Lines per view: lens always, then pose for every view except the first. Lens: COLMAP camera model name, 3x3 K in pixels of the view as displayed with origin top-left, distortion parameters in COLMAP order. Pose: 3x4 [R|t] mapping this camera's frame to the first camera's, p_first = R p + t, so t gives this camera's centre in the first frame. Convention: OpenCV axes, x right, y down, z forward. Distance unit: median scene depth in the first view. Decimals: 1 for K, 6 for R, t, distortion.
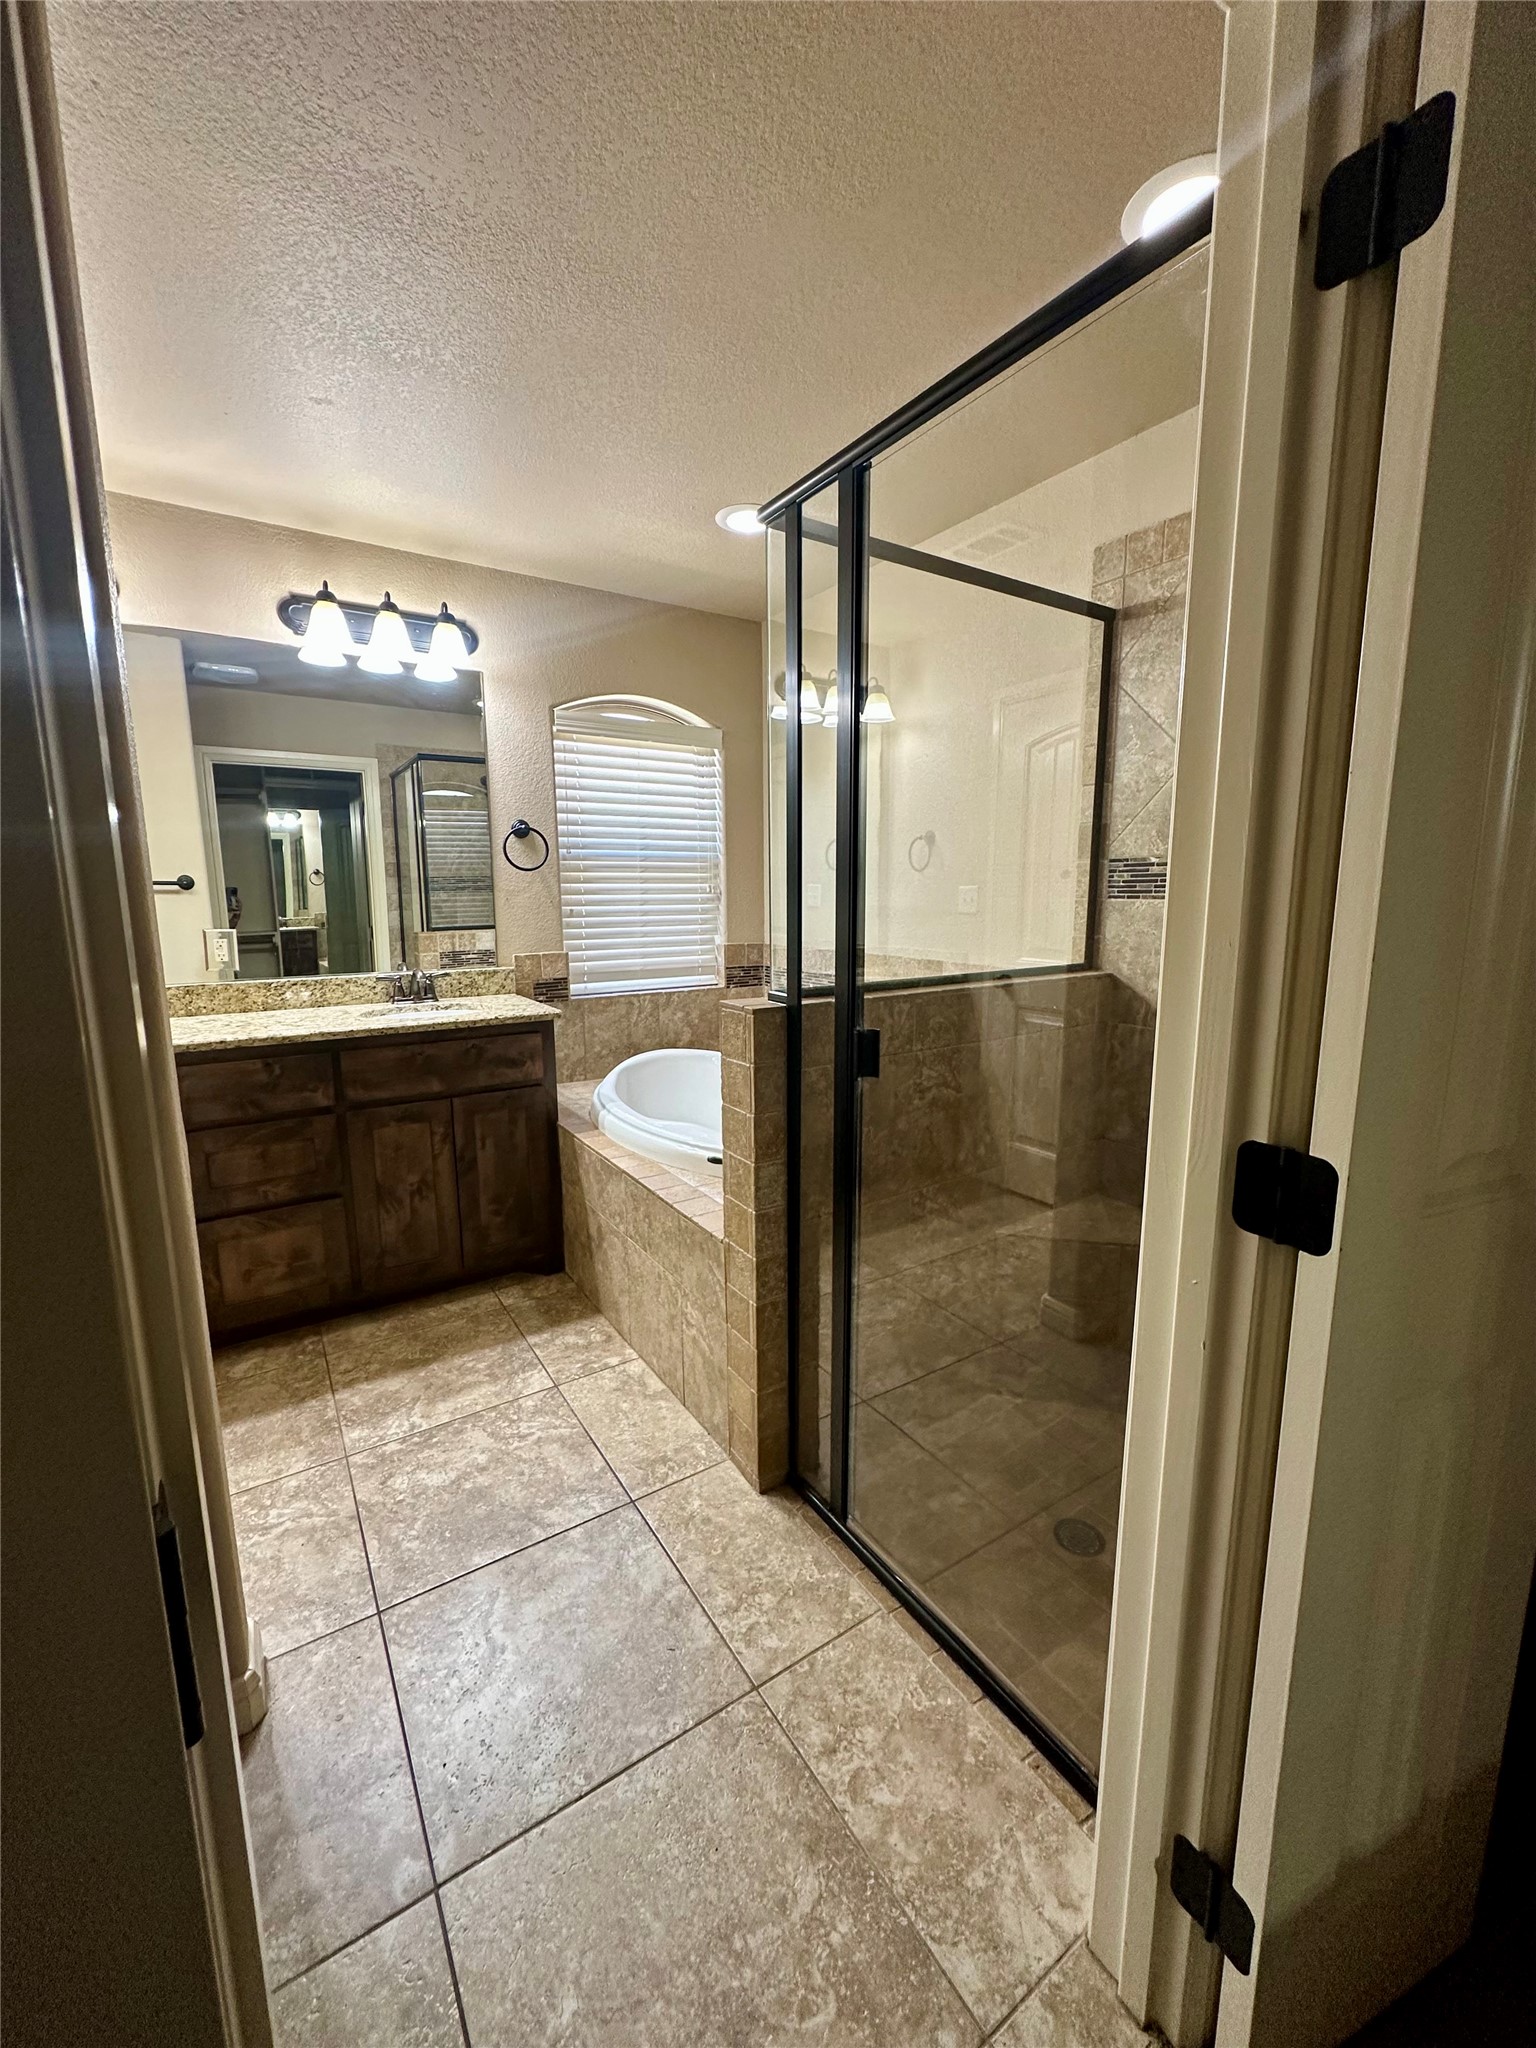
lens RADIAL K [[813.7, 0, 768.0], [0, 813.7, 1024.0], [0, 0, 1]] dist [-0.003482, -0.000468]
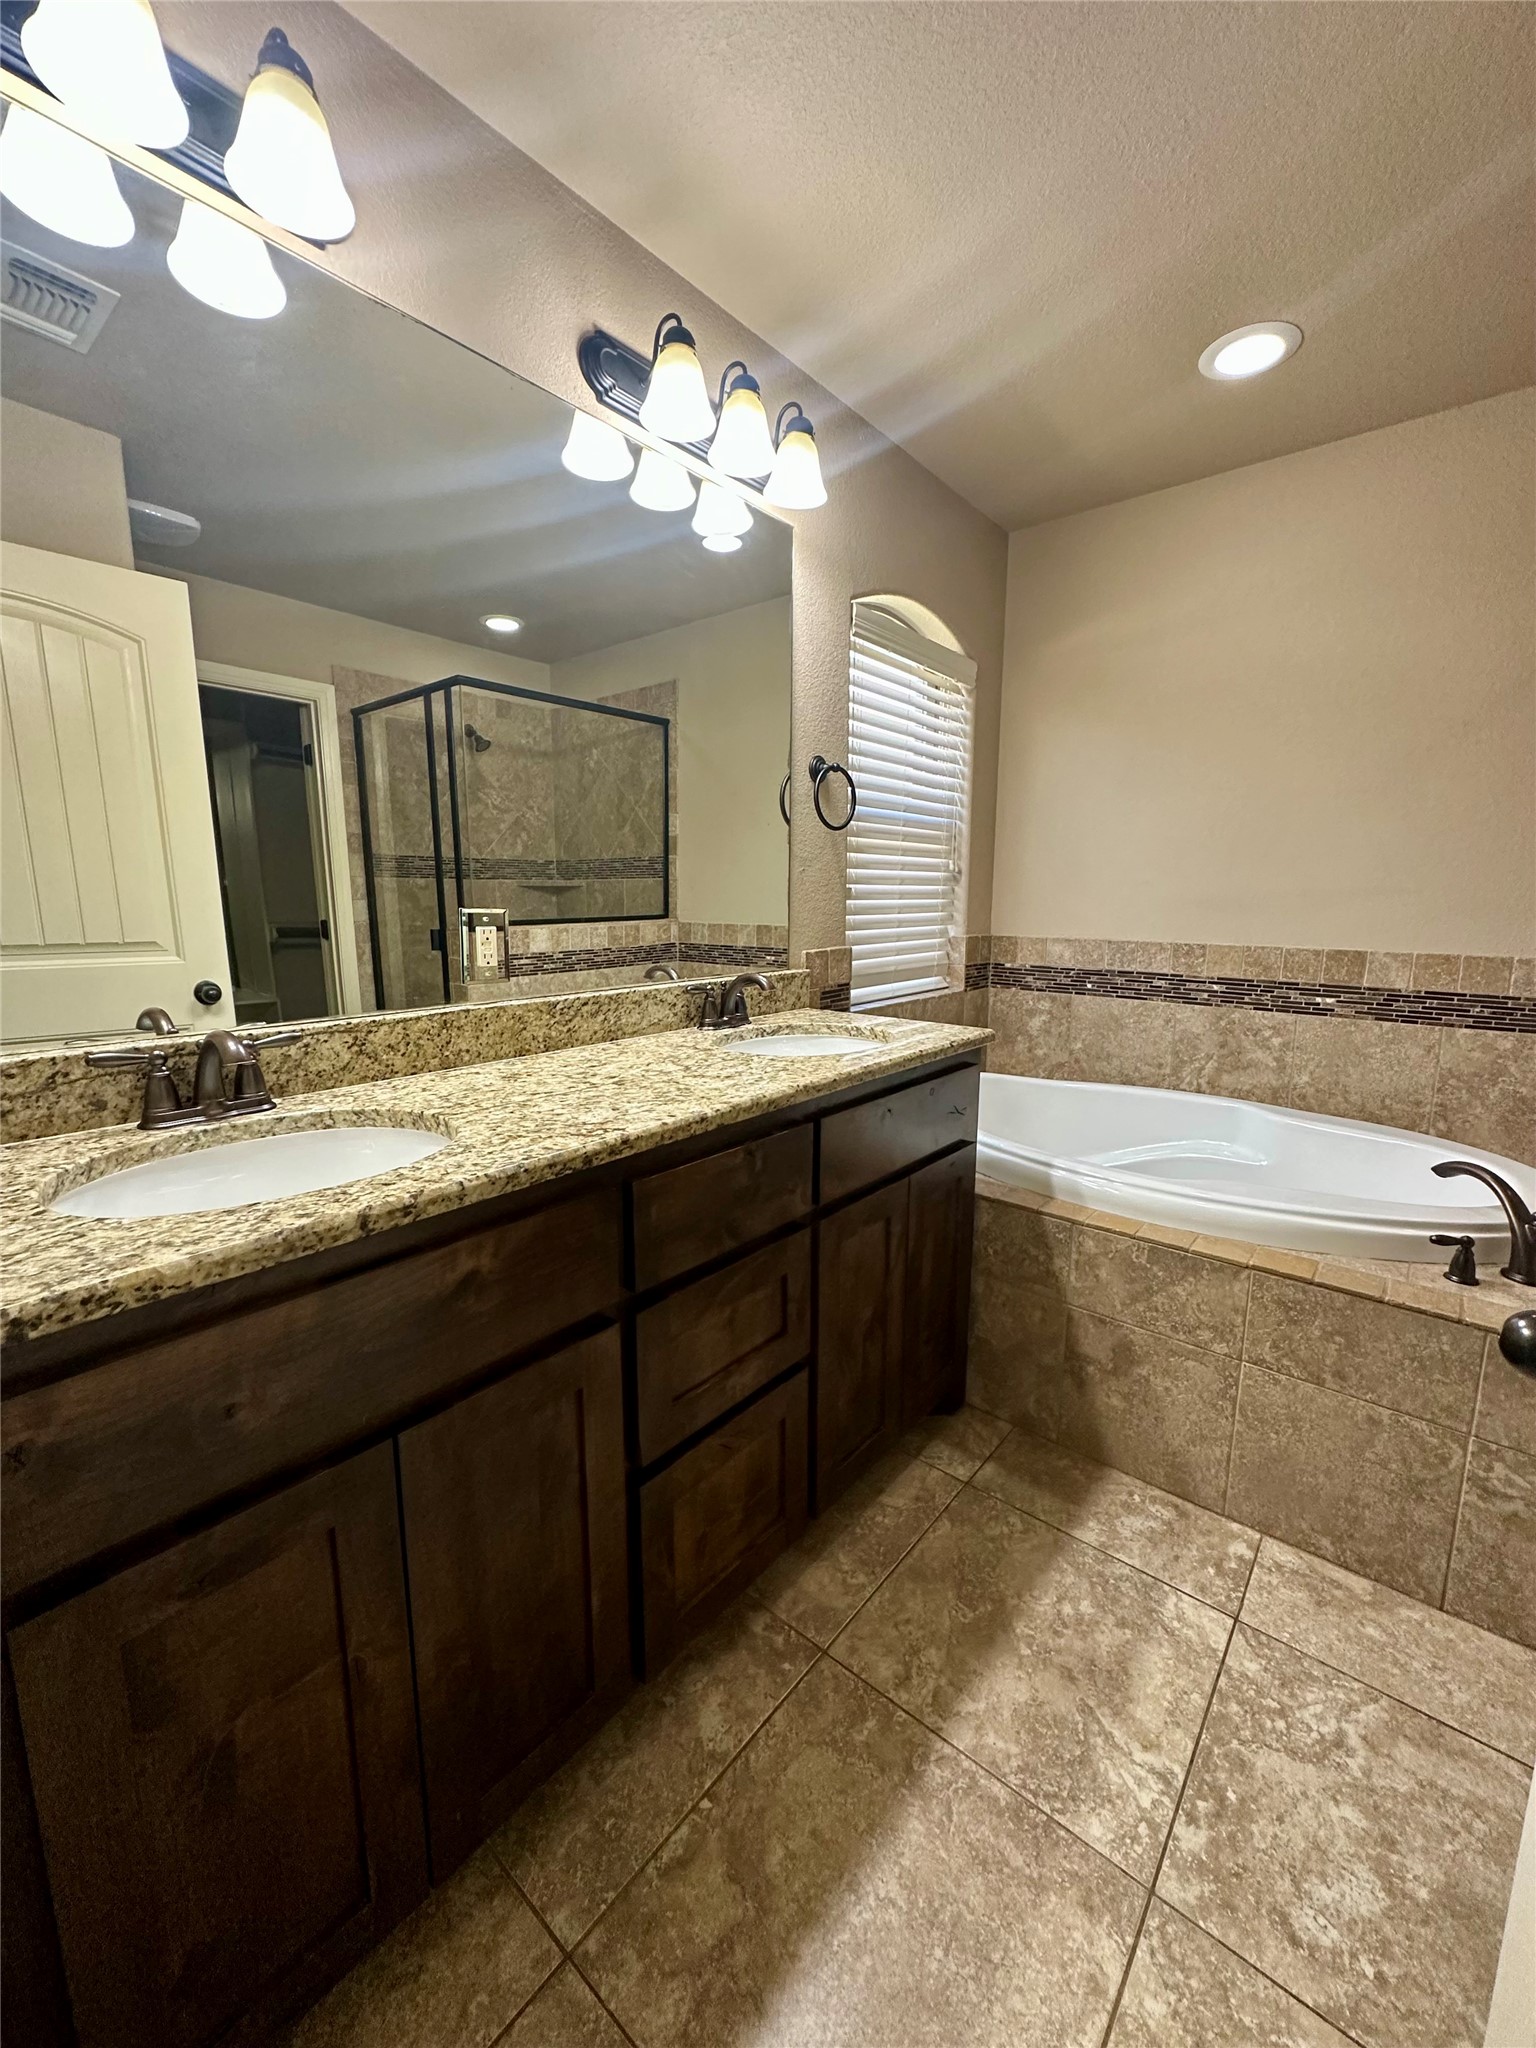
lens RADIAL K [[813.7, 0, 768.0], [0, 813.7, 1024.0], [0, 0, 1]] dist [-0.003482, -0.000468]
pose [[0.958111, -0.039917, 0.283600, -0.647267], [0.040867, 0.999161, 0.002569, -0.031443], [-0.283465, 0.009128, 0.958939, 0.410545]]
